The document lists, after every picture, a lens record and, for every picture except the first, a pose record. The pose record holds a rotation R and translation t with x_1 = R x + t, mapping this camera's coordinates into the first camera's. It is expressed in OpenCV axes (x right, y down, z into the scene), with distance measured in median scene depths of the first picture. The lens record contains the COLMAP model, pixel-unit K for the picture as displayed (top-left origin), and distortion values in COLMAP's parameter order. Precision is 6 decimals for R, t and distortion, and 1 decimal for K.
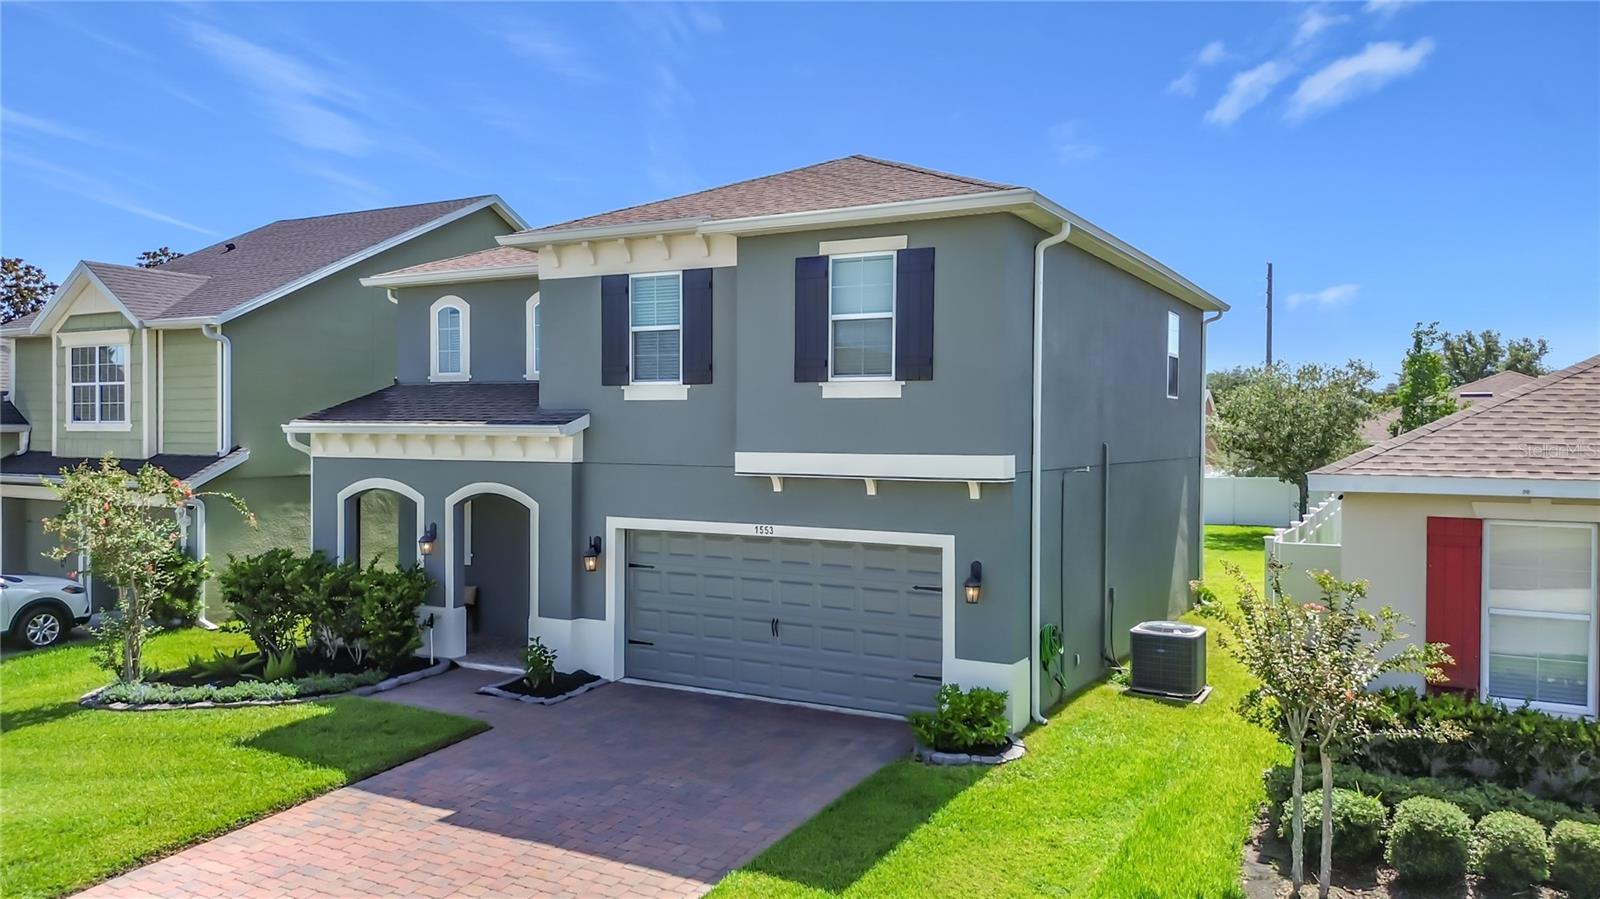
lens RADIAL K [[1153.9, 0, 844.4], [0, 1153.9, 455.4], [0, 0, 1]] dist [-0.050377, -0.000392]
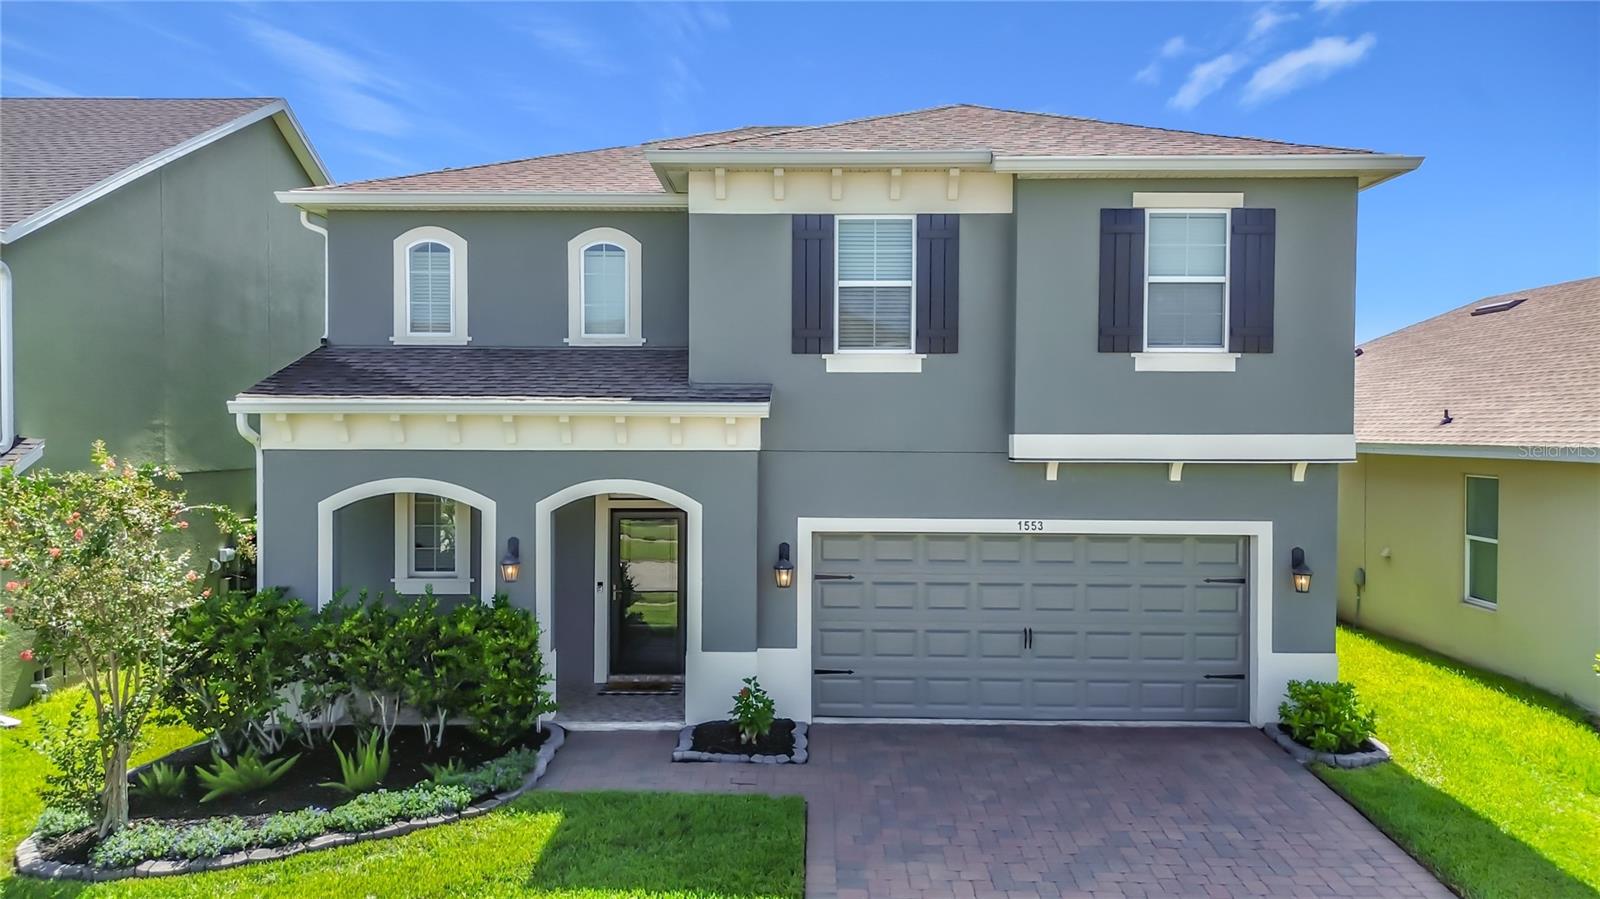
lens RADIAL K [[1187.6, 0, 716.9], [0, 1187.6, 449.5], [0, 0, 1]] dist [0.050914, -0.134228]
pose [[0.897791, -0.013568, 0.440213, -0.649559], [0.012215, 0.999908, 0.005908, 0.000470], [-0.440252, 0.000073, 0.897874, 0.299642]]
